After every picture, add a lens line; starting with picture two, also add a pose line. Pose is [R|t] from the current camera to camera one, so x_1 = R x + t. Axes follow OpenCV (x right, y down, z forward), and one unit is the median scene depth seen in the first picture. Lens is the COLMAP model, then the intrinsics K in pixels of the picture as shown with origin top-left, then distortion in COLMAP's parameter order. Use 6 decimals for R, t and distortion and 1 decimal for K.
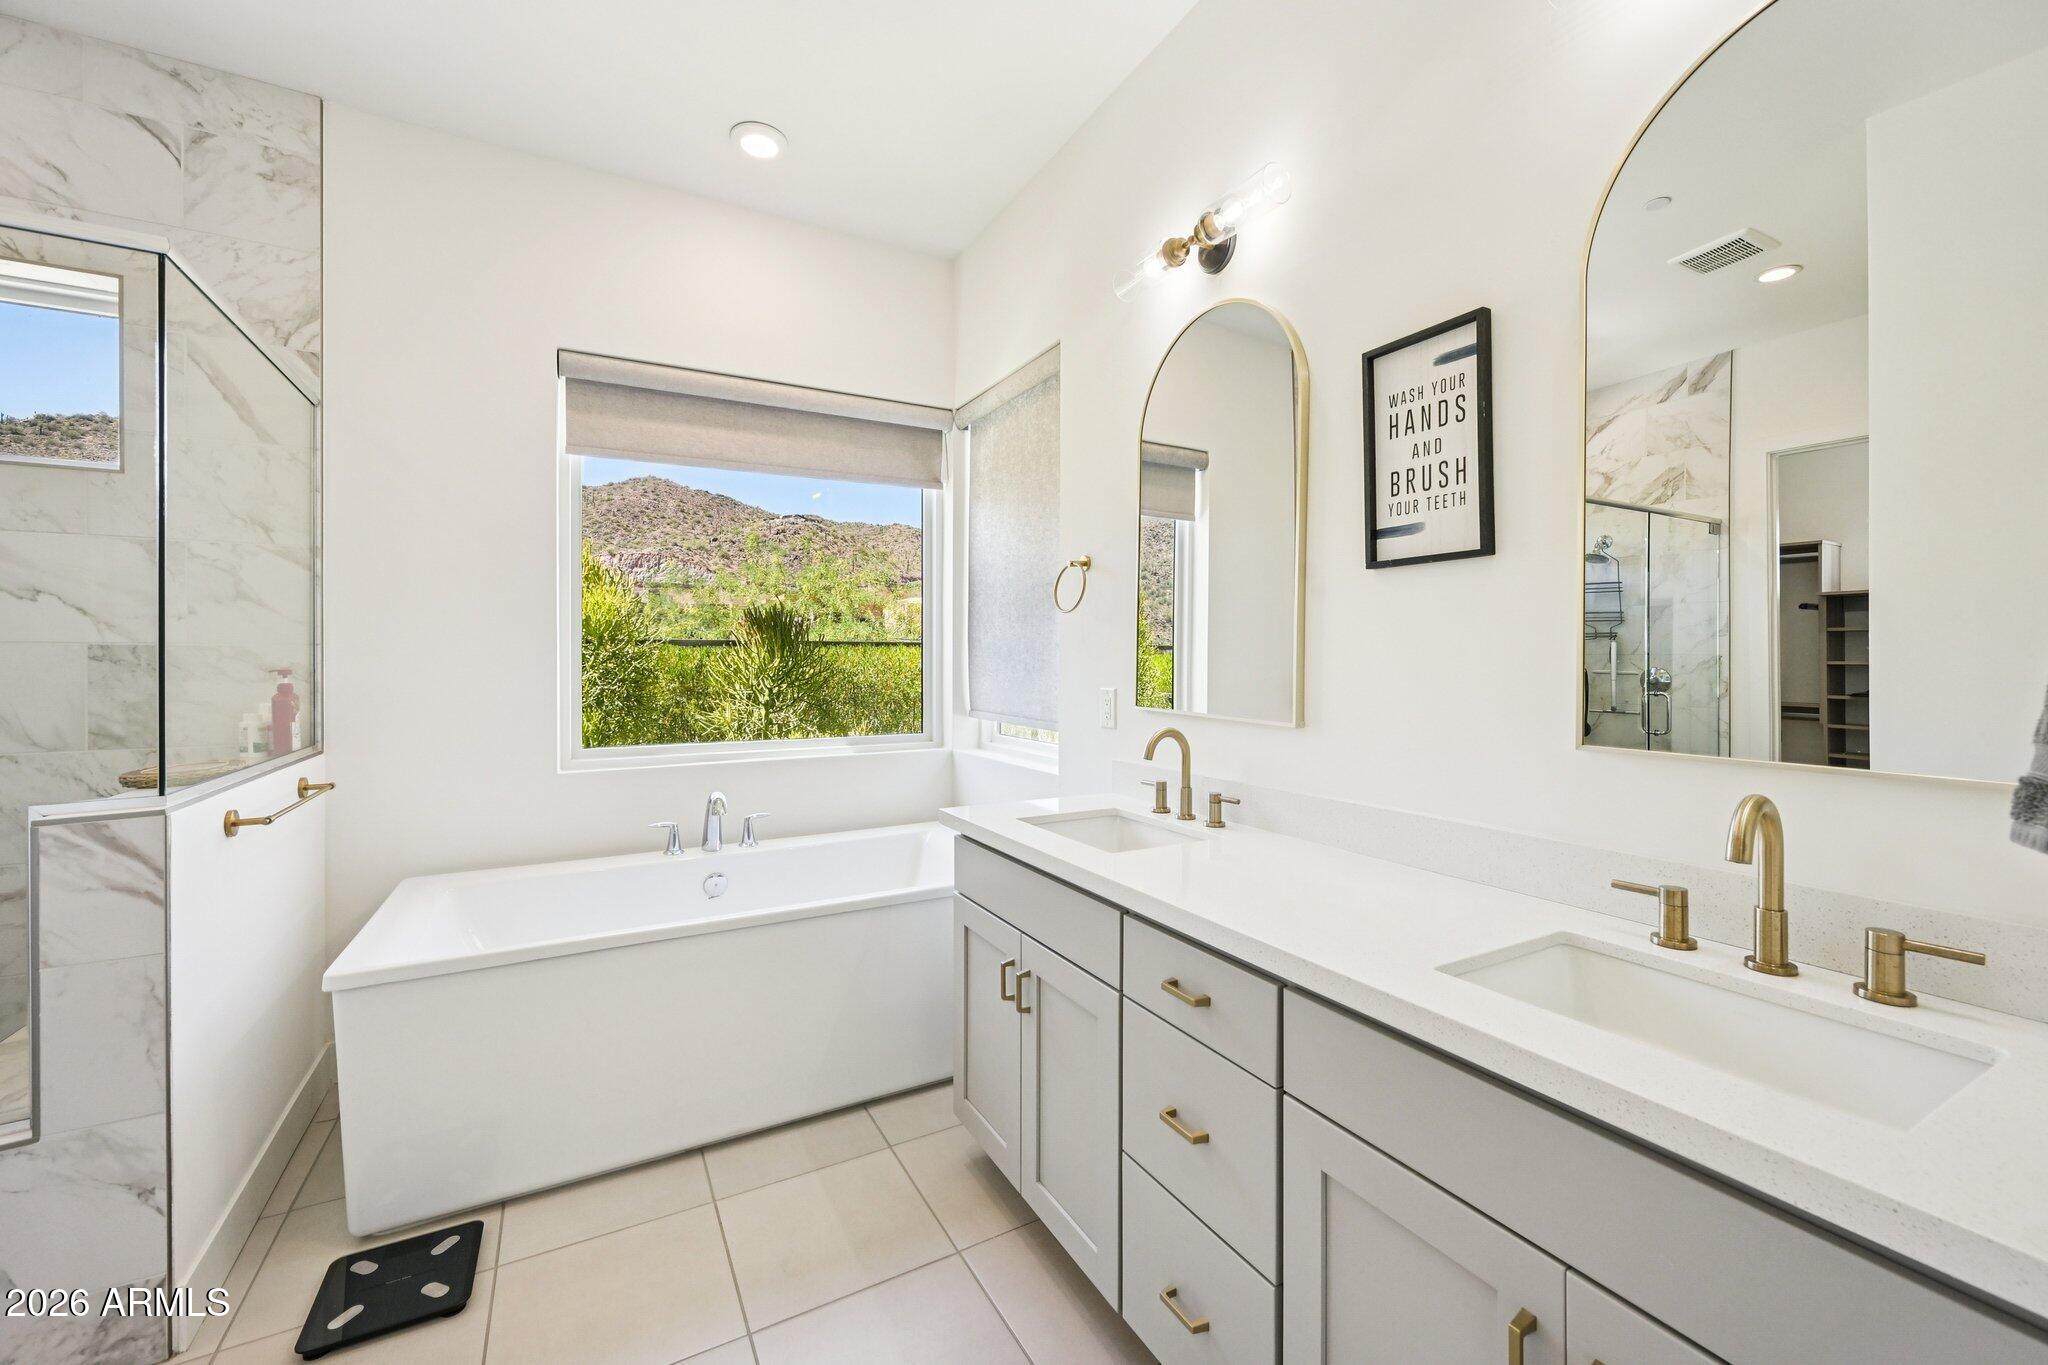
lens RADIAL K [[812.6, 0, 1020.6], [0, 812.6, 658.5], [0, 0, 1]] dist [0.000209, -0.000152]
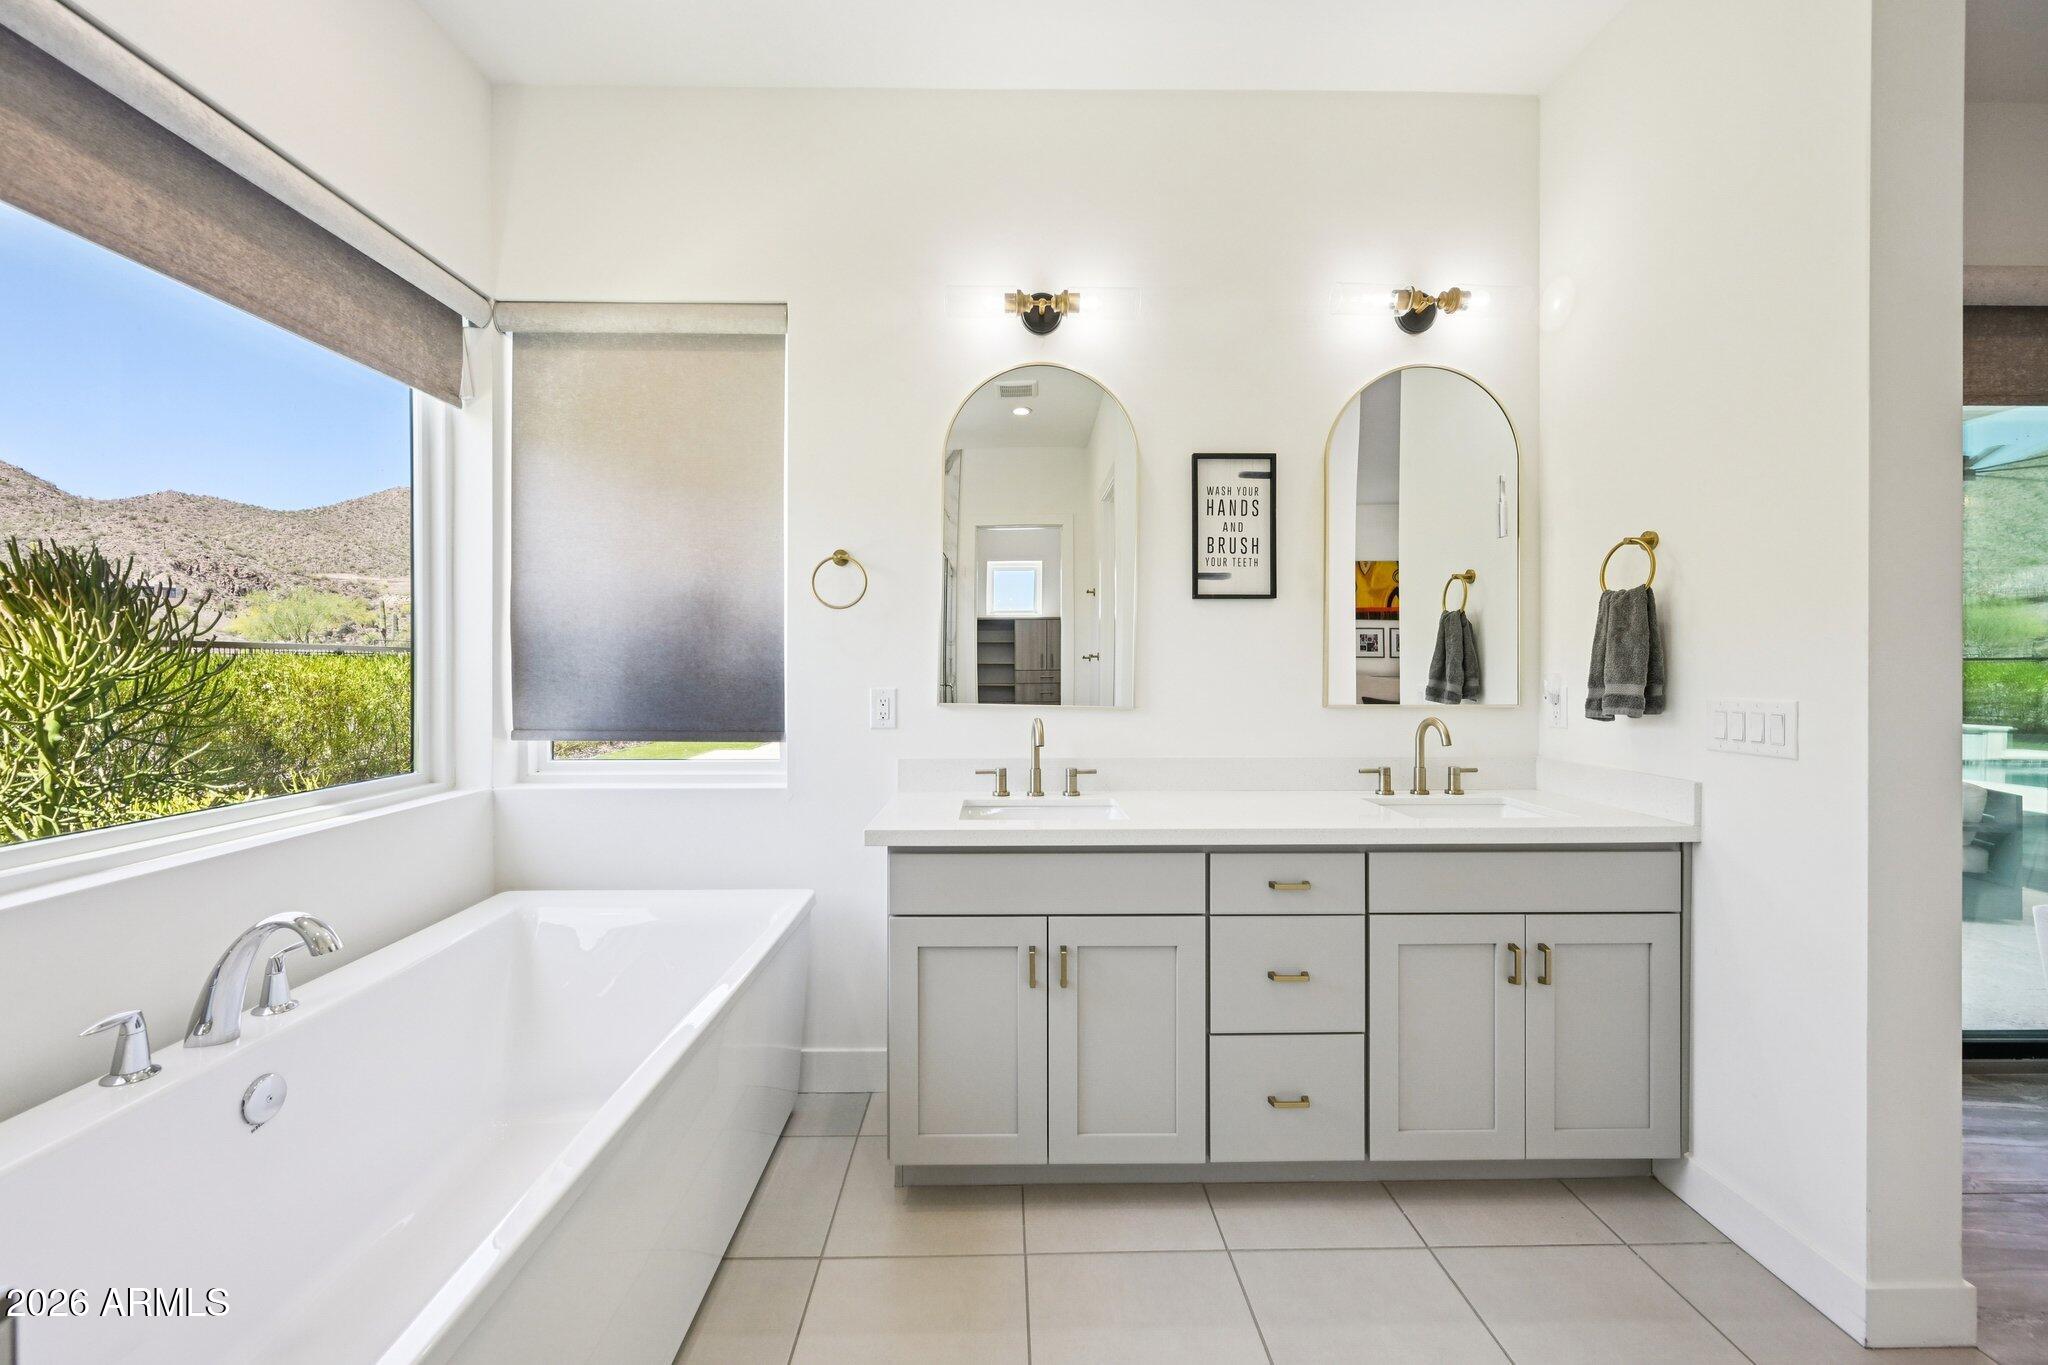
lens RADIAL K [[809.2, 0, 1018.2], [0, 809.2, 671.4], [0, 0, 1]] dist [0.002426, 0.000205]
pose [[0.467095, -0.013576, 0.884103, -0.777223], [-0.000444, 0.999878, 0.015588, -0.000111], [-0.884207, -0.007674, 0.467032, 0.443043]]
